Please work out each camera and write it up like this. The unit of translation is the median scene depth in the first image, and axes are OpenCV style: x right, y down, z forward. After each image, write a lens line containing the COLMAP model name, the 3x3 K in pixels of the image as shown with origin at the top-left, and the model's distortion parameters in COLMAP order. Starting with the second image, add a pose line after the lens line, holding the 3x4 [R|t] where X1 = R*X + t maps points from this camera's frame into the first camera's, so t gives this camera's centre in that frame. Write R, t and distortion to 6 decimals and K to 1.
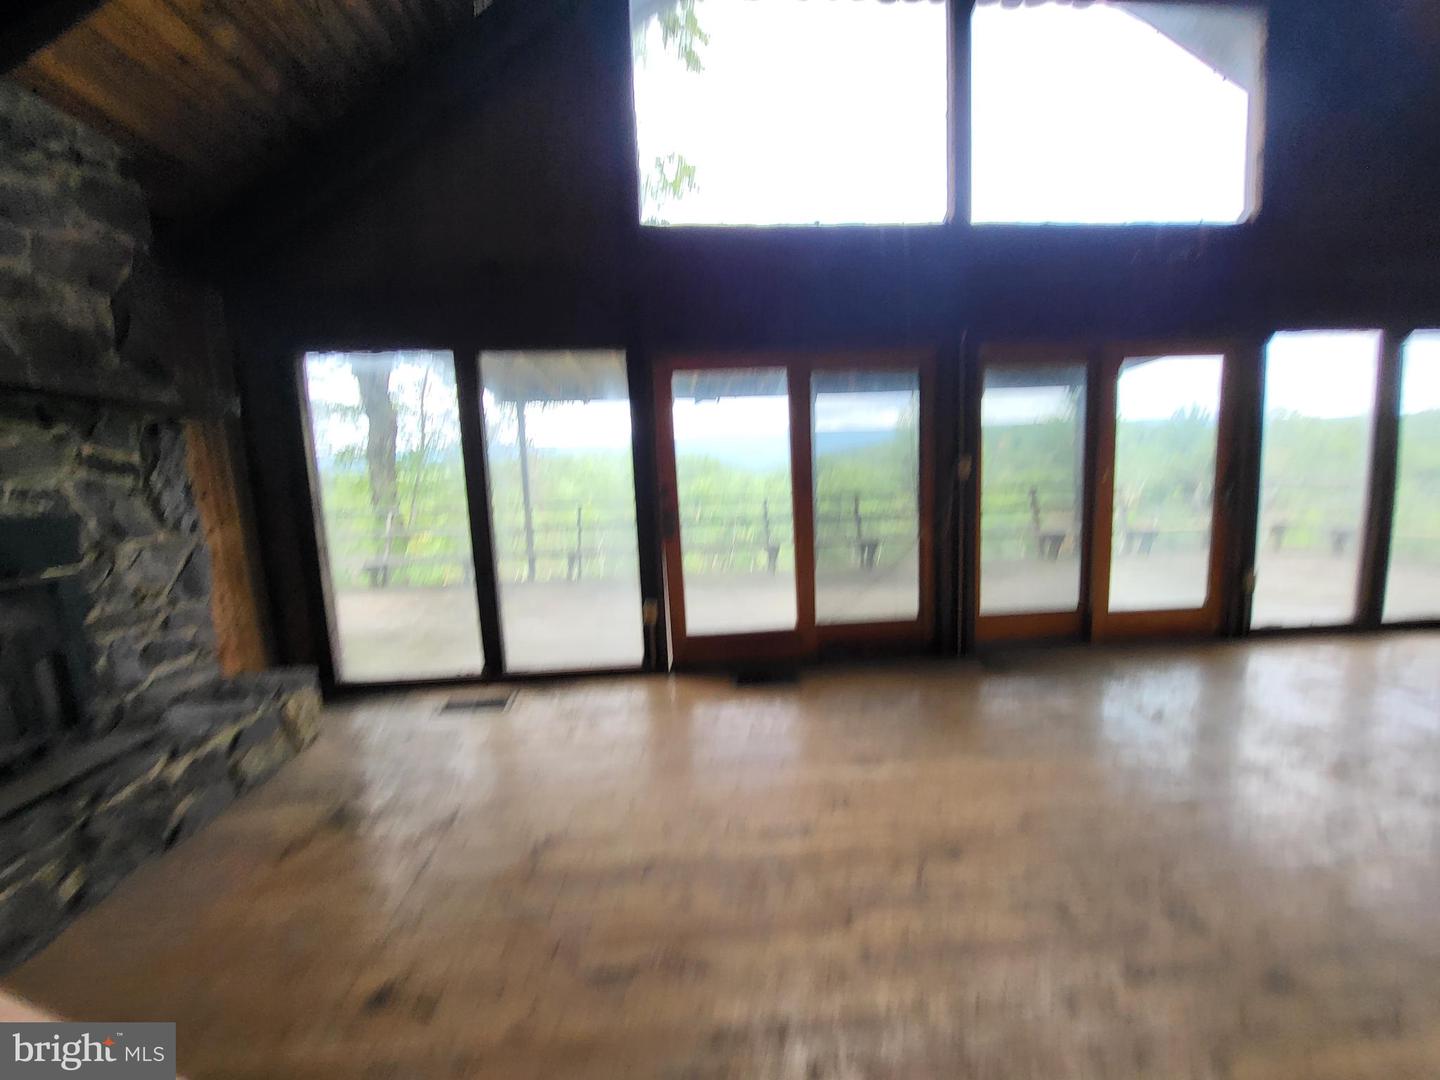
lens RADIAL K [[546.0, 0, 708.1], [0, 546.0, 538.1], [0, 0, 1]] dist [-0.001855, -0.000067]
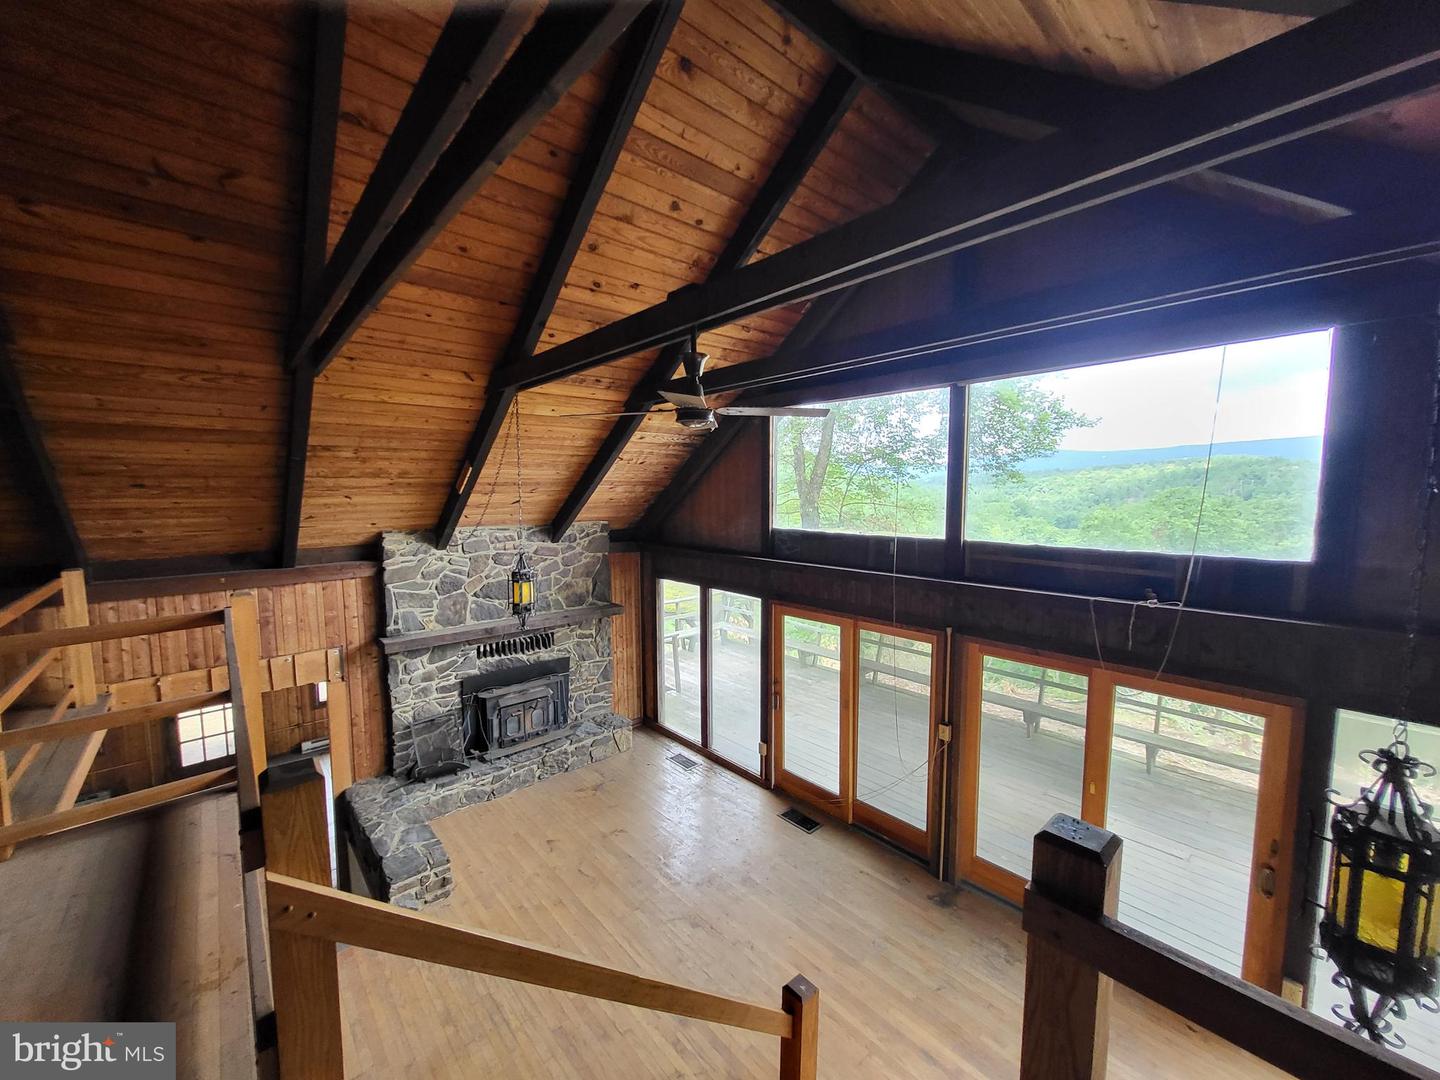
lens RADIAL K [[558.9, 0, 722.9], [0, 558.9, 534.9], [0, 0, 1]] dist [-0.000296, -0.001144]
pose [[0.612493, 0.086432, -0.785736, 1.563873], [-0.110762, 0.993582, 0.022954, -0.763488], [0.782677, 0.072970, 0.618136, -0.301525]]
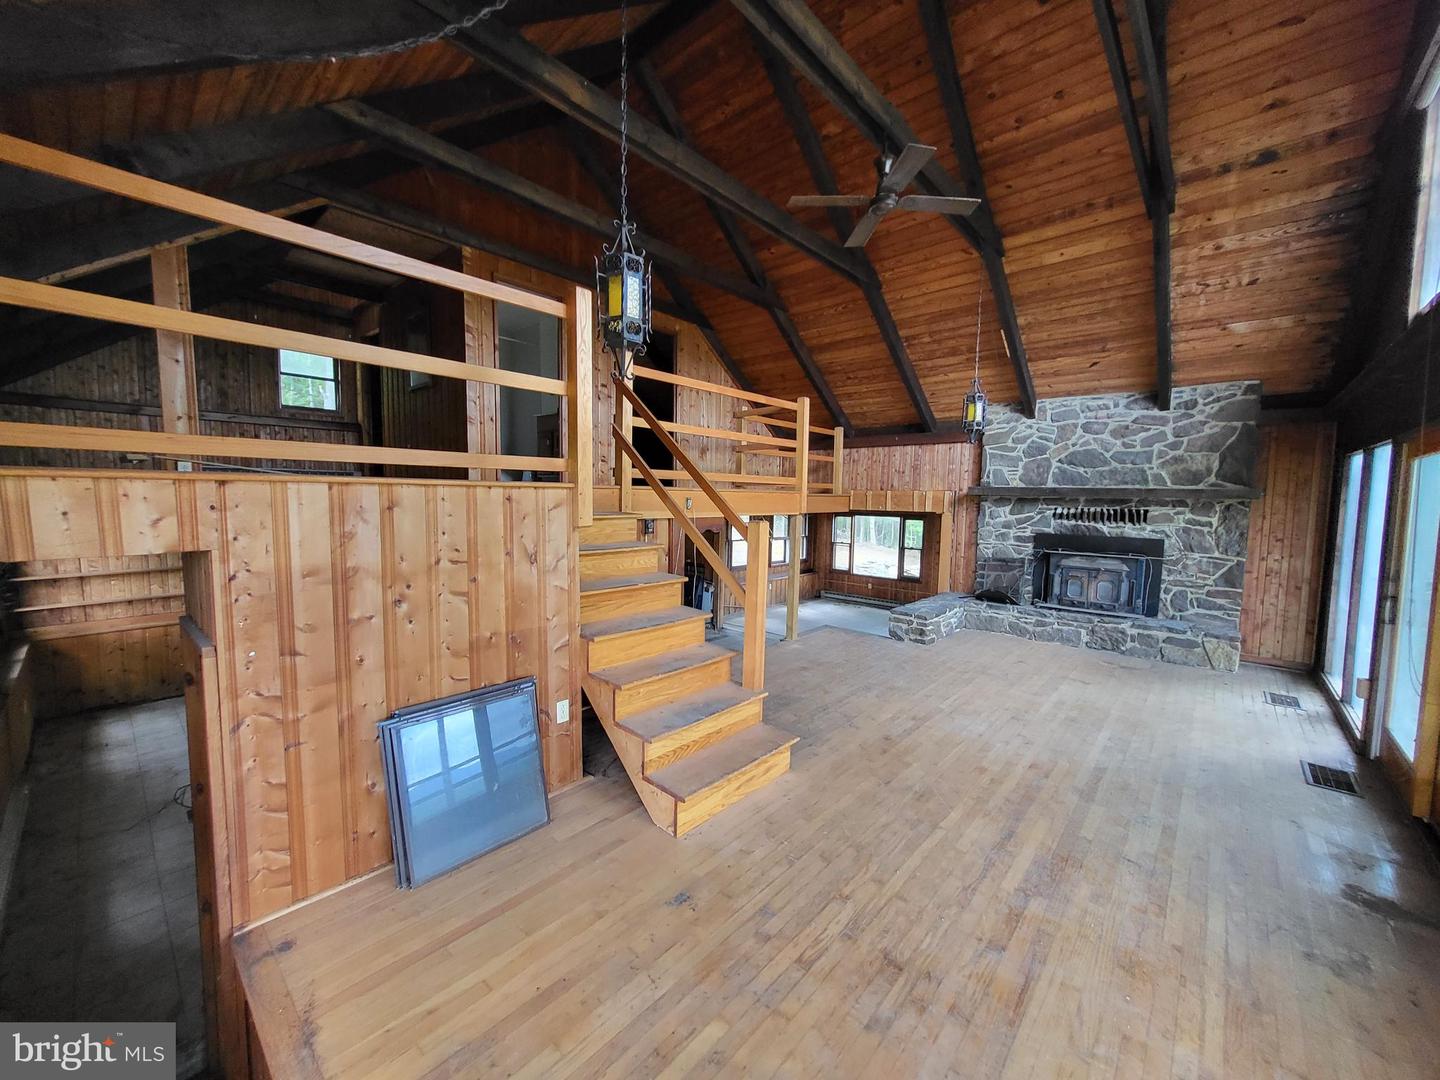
lens RADIAL K [[558.9, 0, 705.7], [0, 558.9, 526.4], [0, 0, 1]] dist [-0.000296, -0.001144]
pose [[-0.723245, 0.058761, -0.688087, 2.068583], [-0.080840, 0.982320, 0.168858, -0.332527], [0.685844, 0.177750, -0.705708, 1.157968]]
